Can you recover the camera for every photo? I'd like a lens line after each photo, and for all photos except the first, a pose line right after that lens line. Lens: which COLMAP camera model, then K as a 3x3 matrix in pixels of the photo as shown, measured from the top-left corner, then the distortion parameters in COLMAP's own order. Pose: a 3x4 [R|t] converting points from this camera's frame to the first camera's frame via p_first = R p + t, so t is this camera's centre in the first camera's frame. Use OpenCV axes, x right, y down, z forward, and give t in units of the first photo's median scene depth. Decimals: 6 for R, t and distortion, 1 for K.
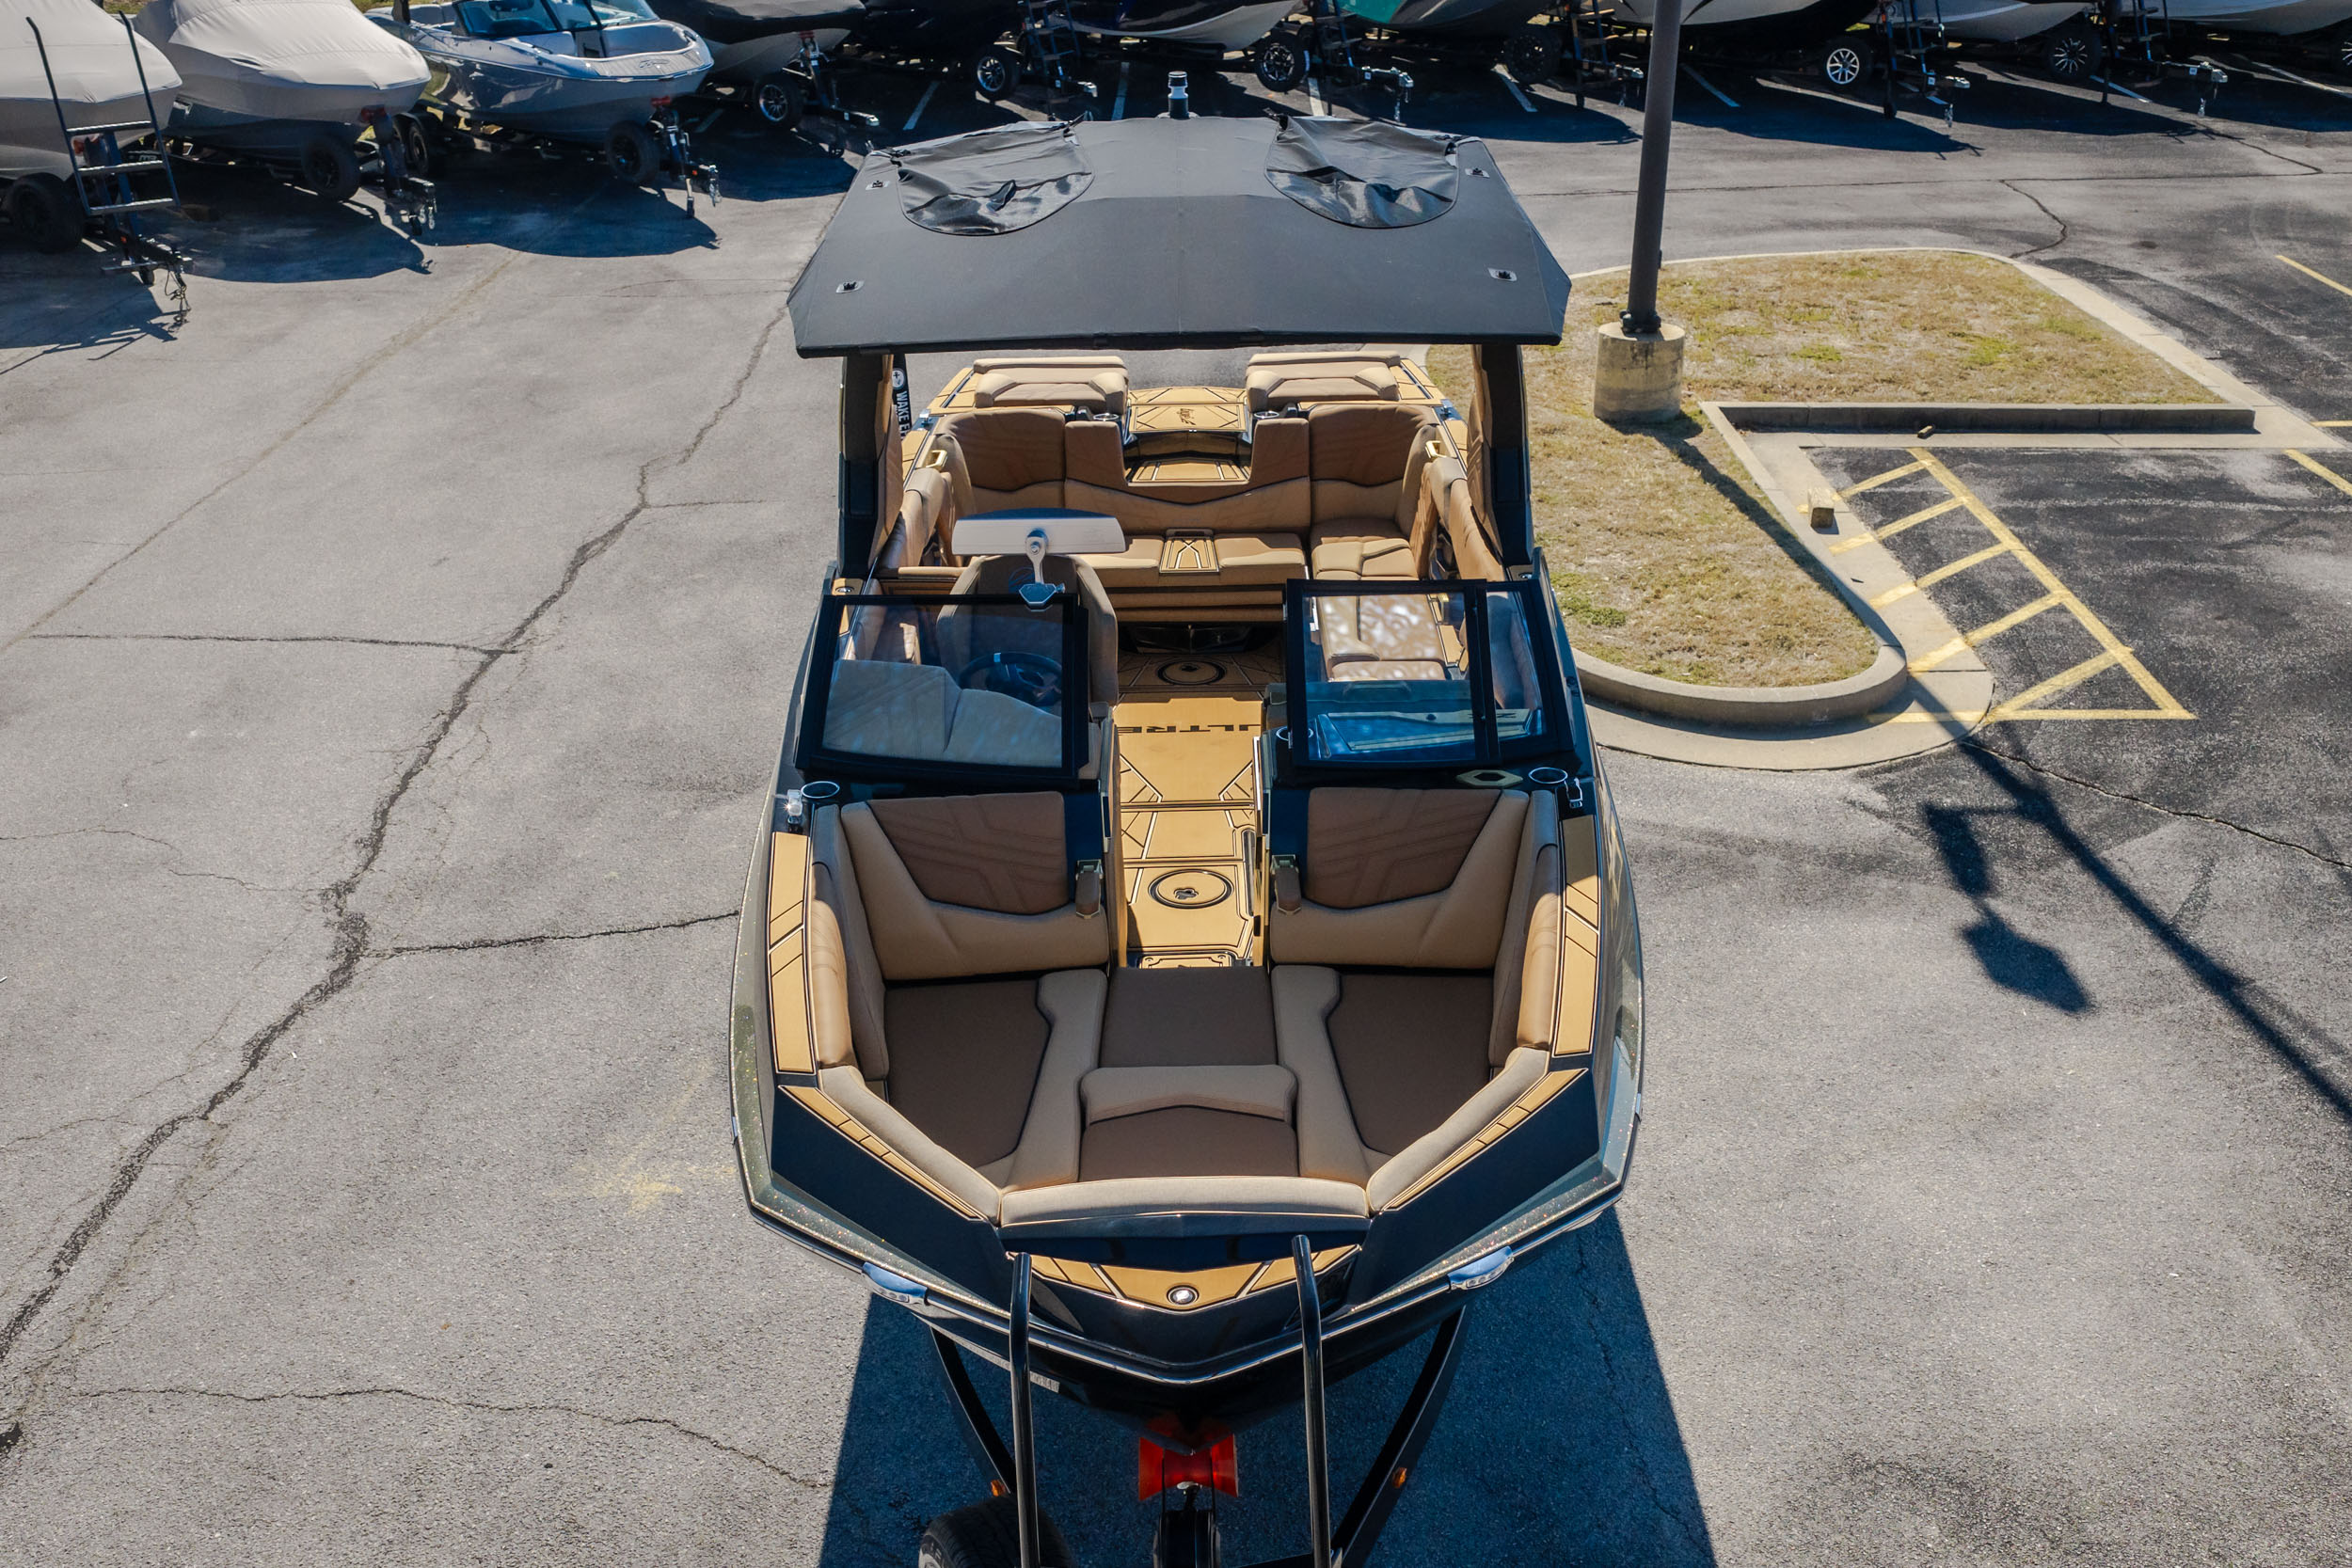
lens RADIAL K [[2056.8, 0, 1176.0], [0, 2056.8, 784.0], [0, 0, 1]] dist [-0.000858, -0.003411]
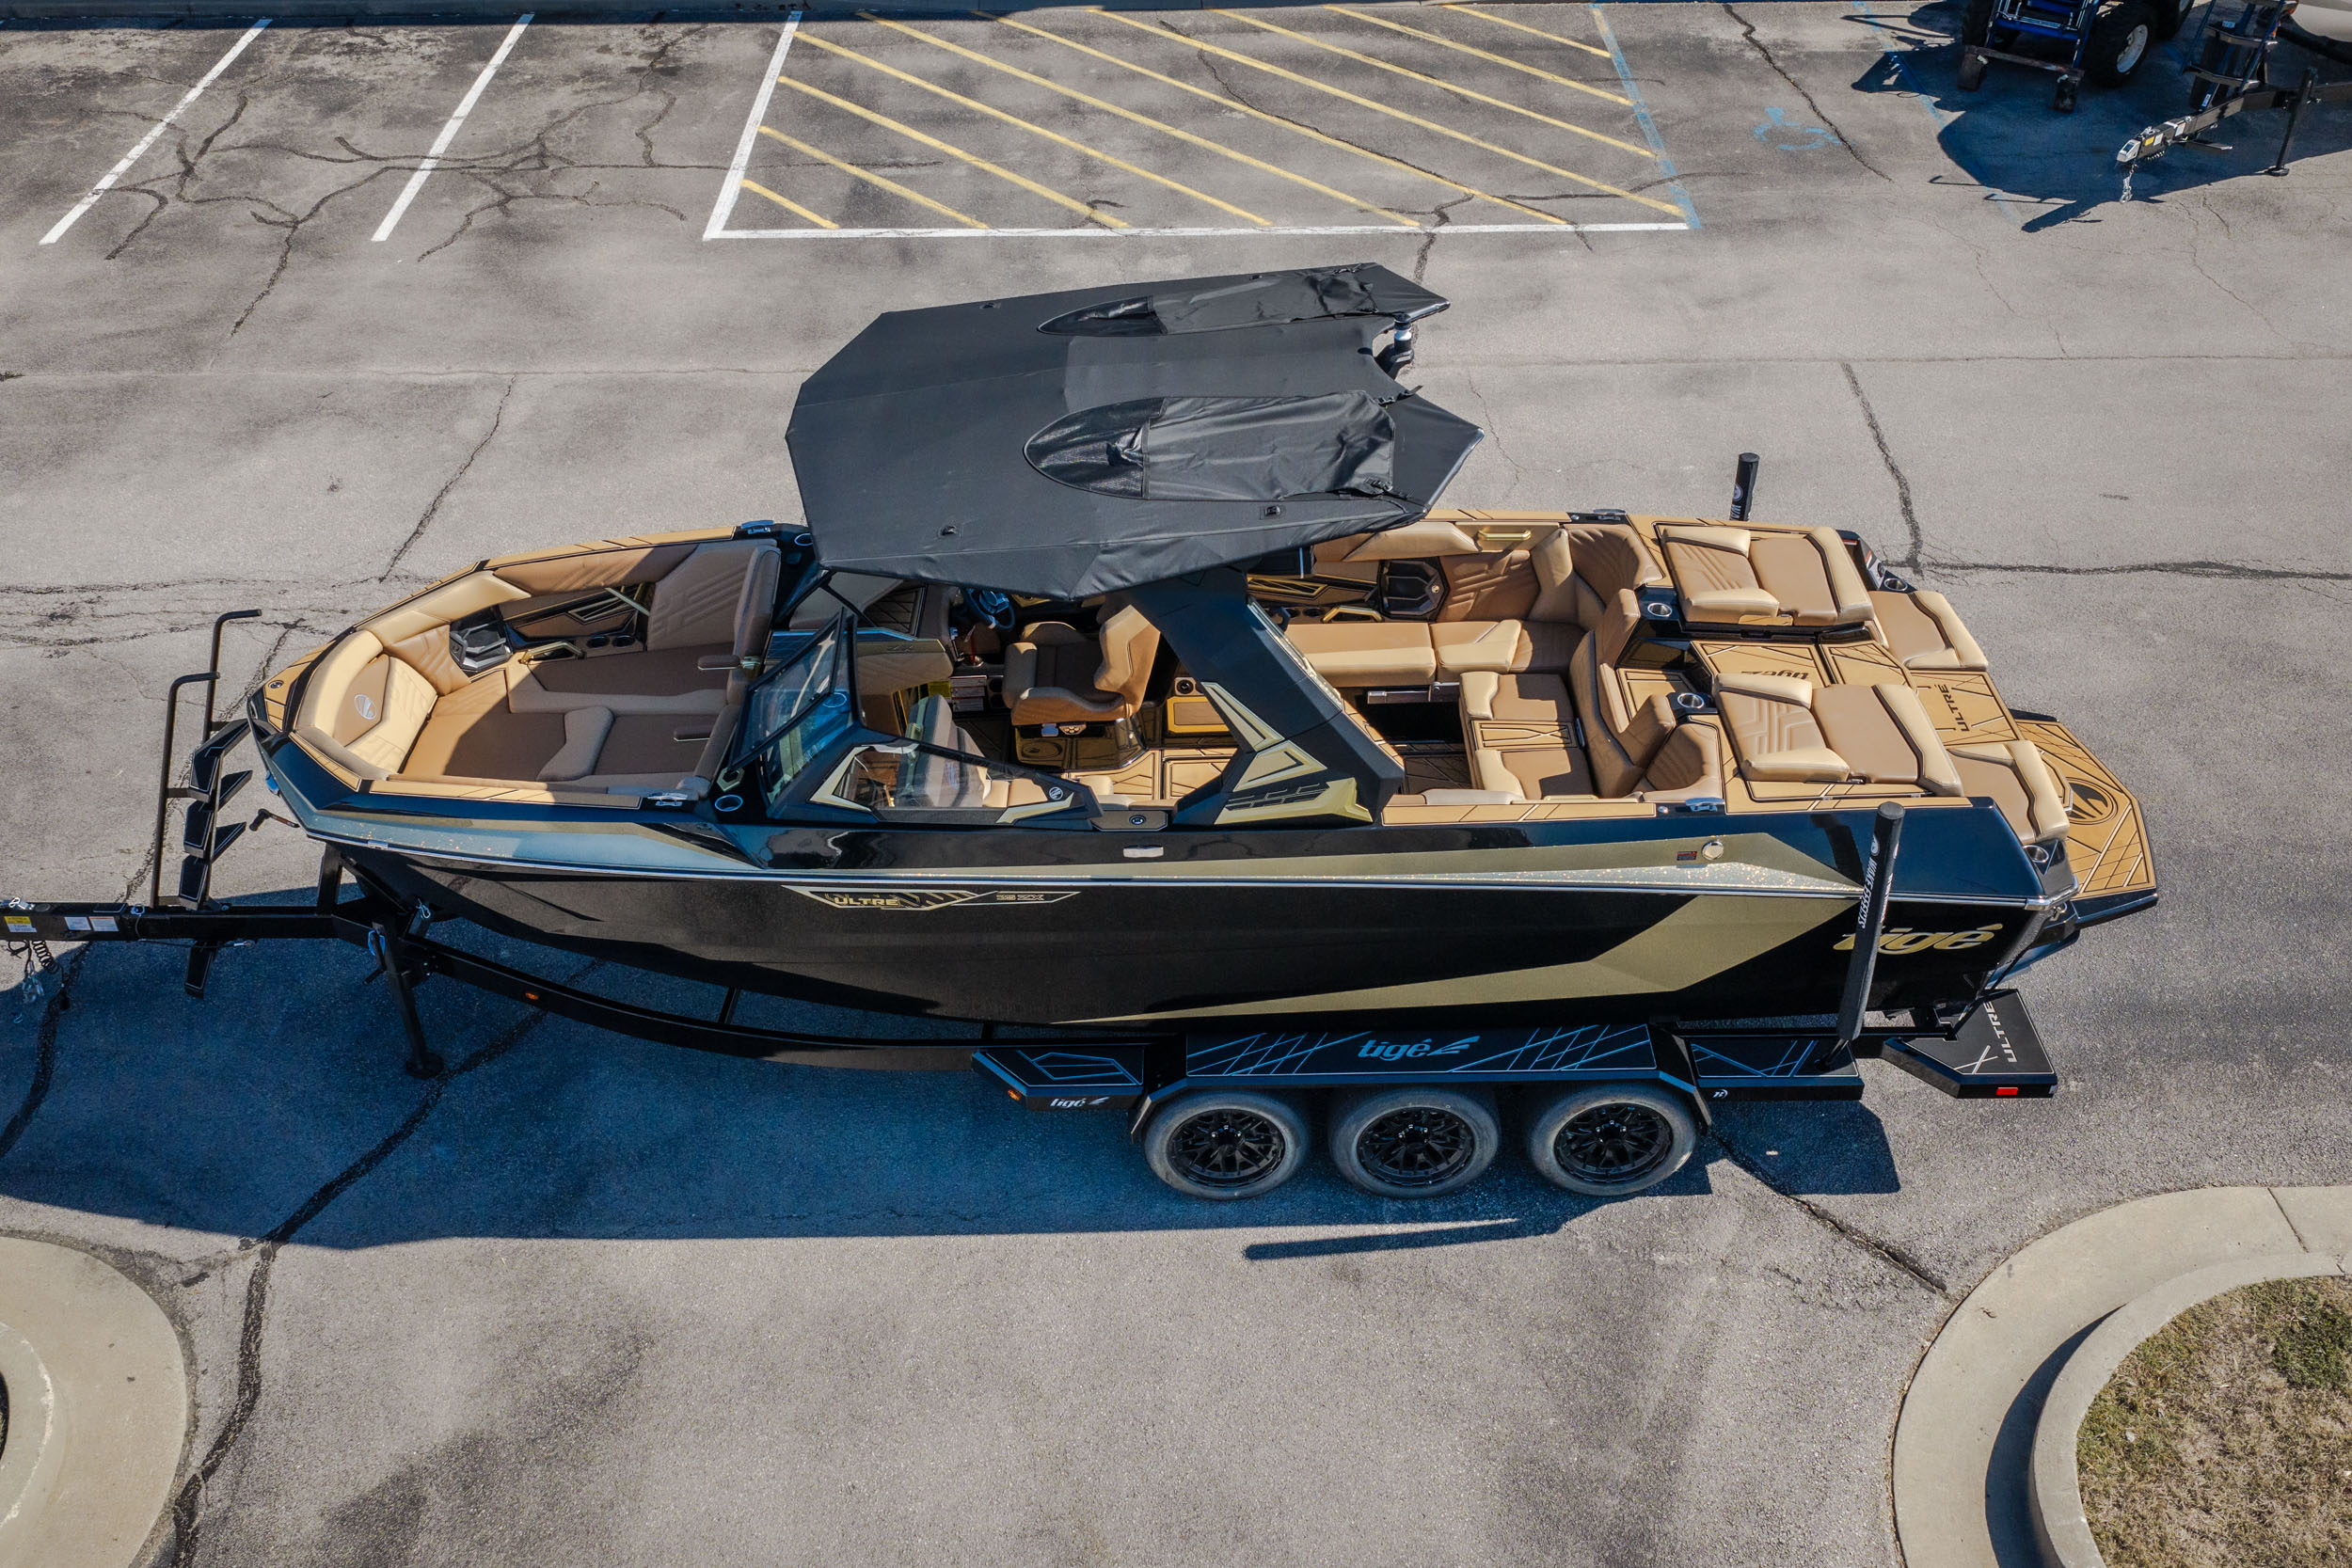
lens RADIAL K [[1818.2, 0, 1192.7], [0, 1818.2, 784.3], [0, 0, 1]] dist [-0.001550, -0.003839]
pose [[0.011091, 0.705805, -0.708320, 0.684797], [-0.496741, 0.618664, 0.608690, -0.568328], [0.867828, 0.345100, 0.357464, 0.526780]]
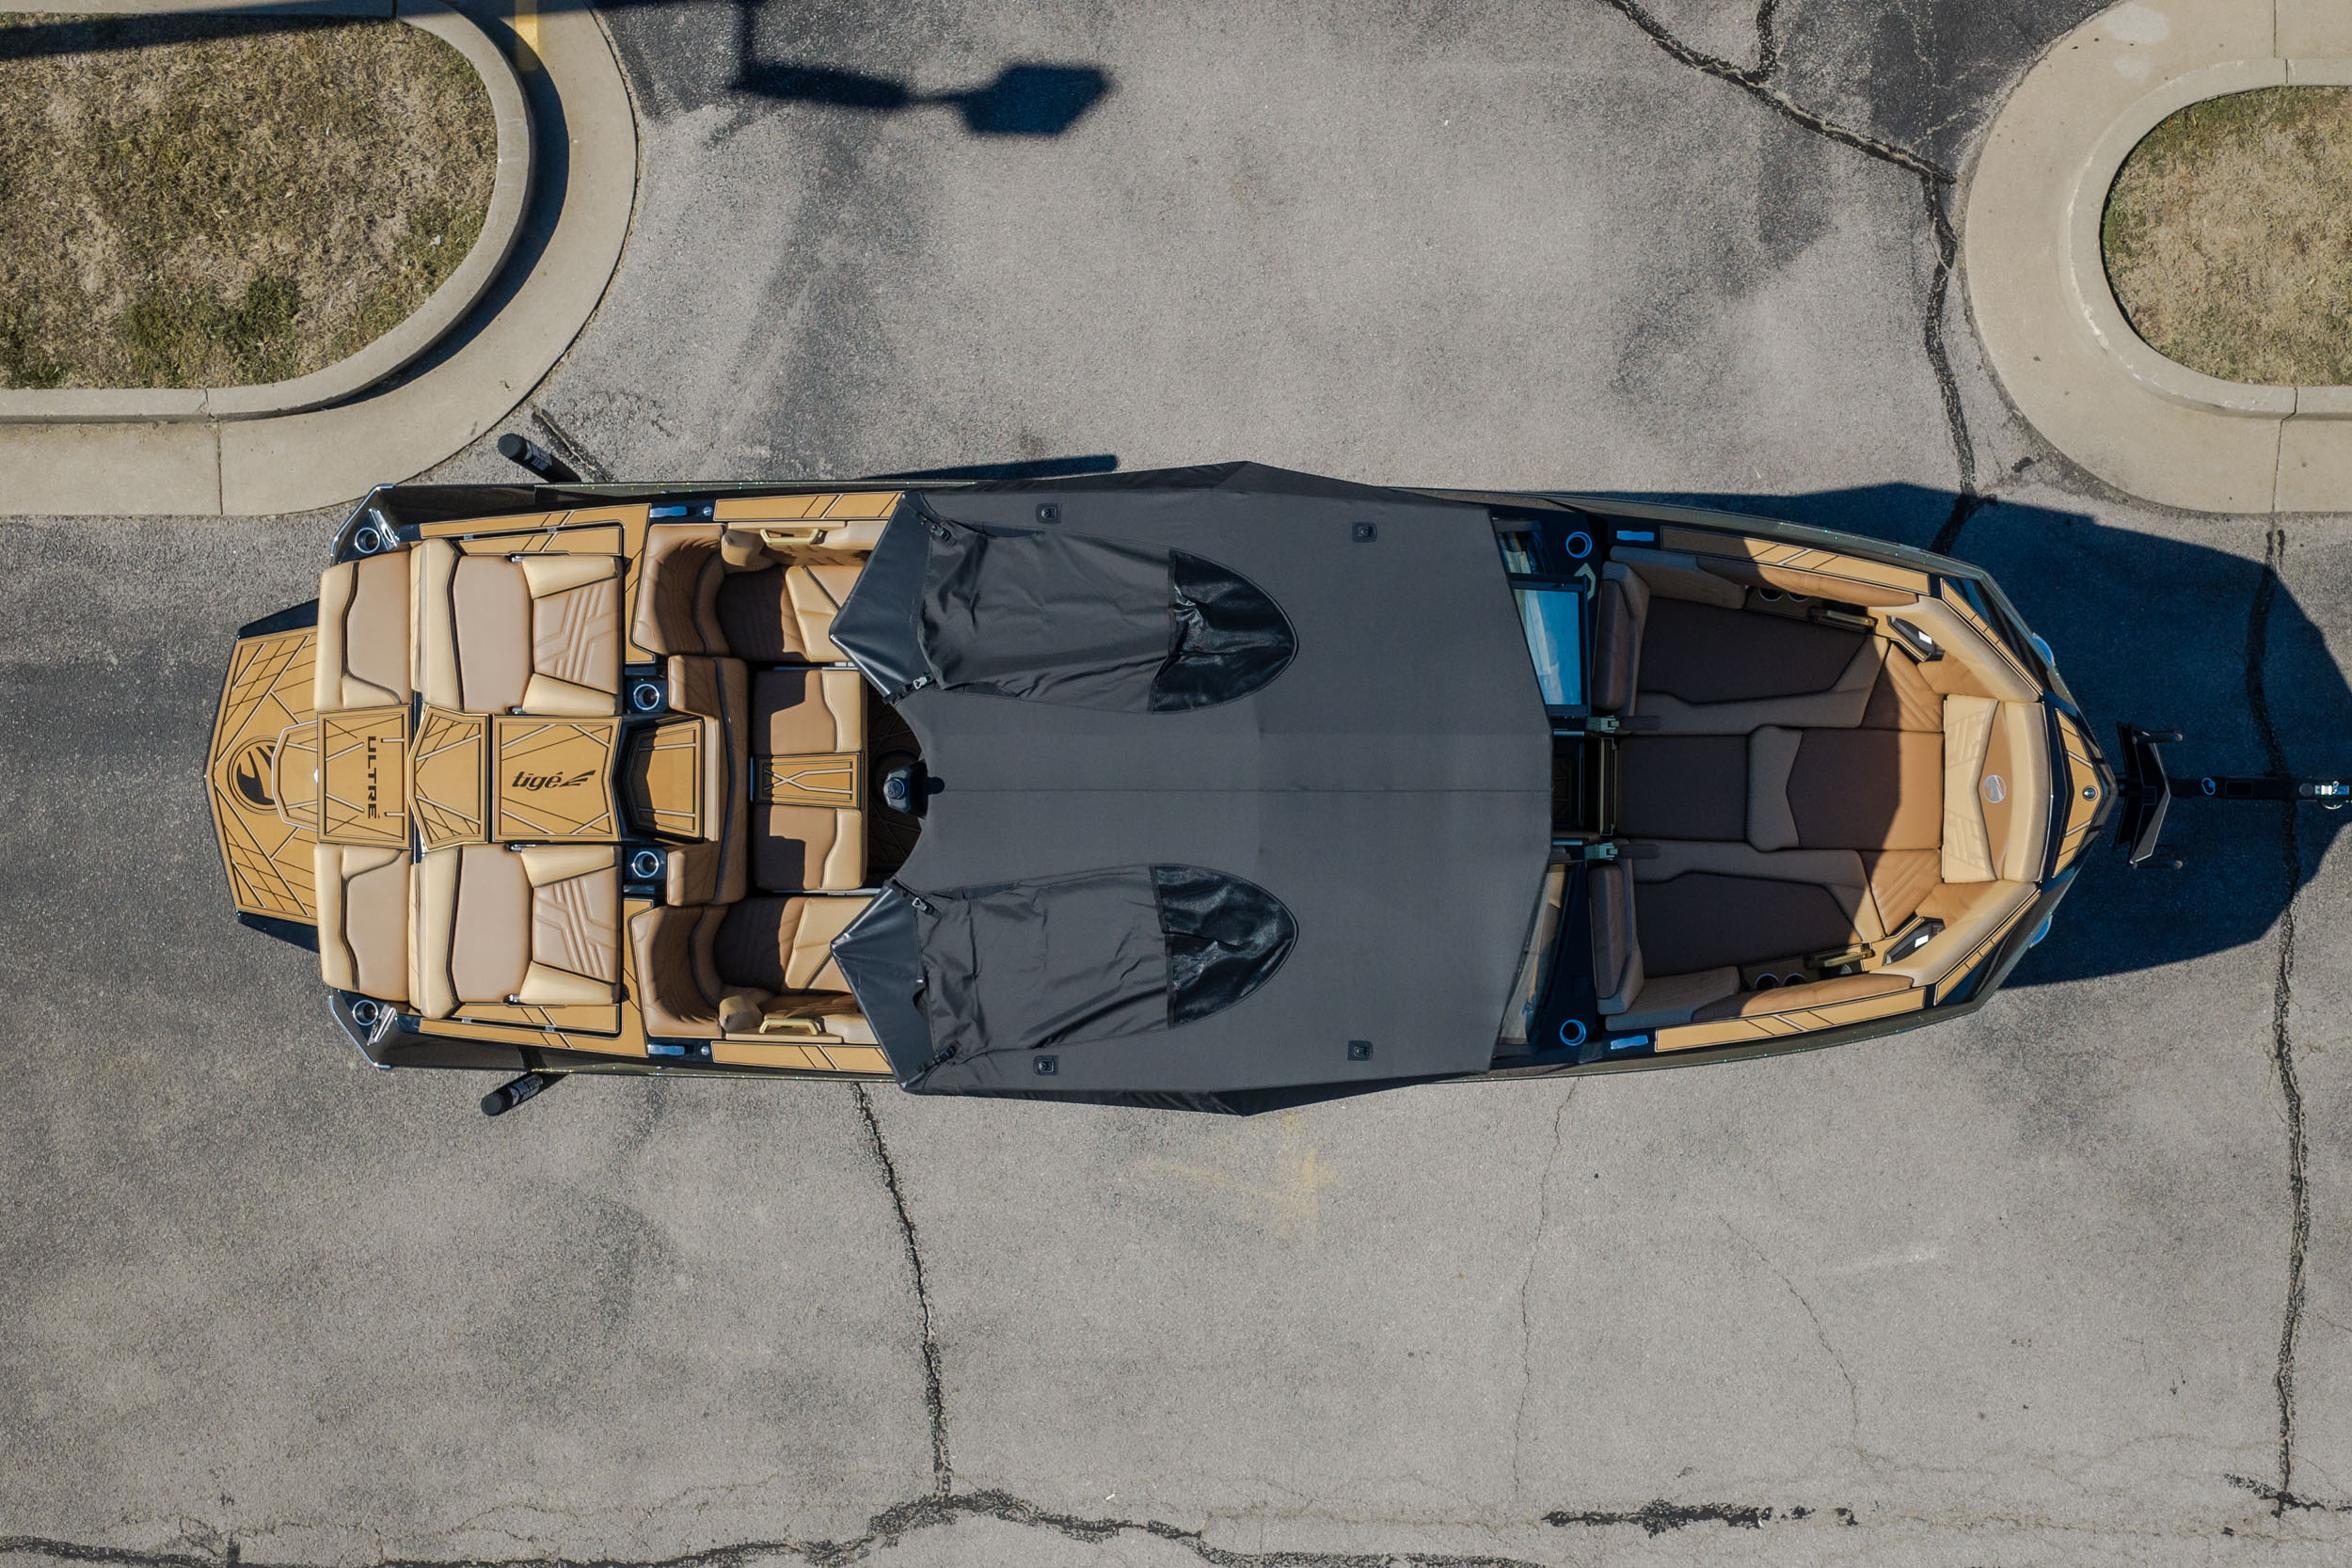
lens RADIAL K [[2056.8, 0, 1176.0], [0, 2056.8, 784.0], [0, 0, 1]] dist [-0.000858, -0.003411]
pose [[0.003580, -0.999922, 0.011990, -0.007611], [0.516828, 0.012115, 0.856004, -0.895011], [-0.856082, 0.003132, 0.516831, 0.303045]]
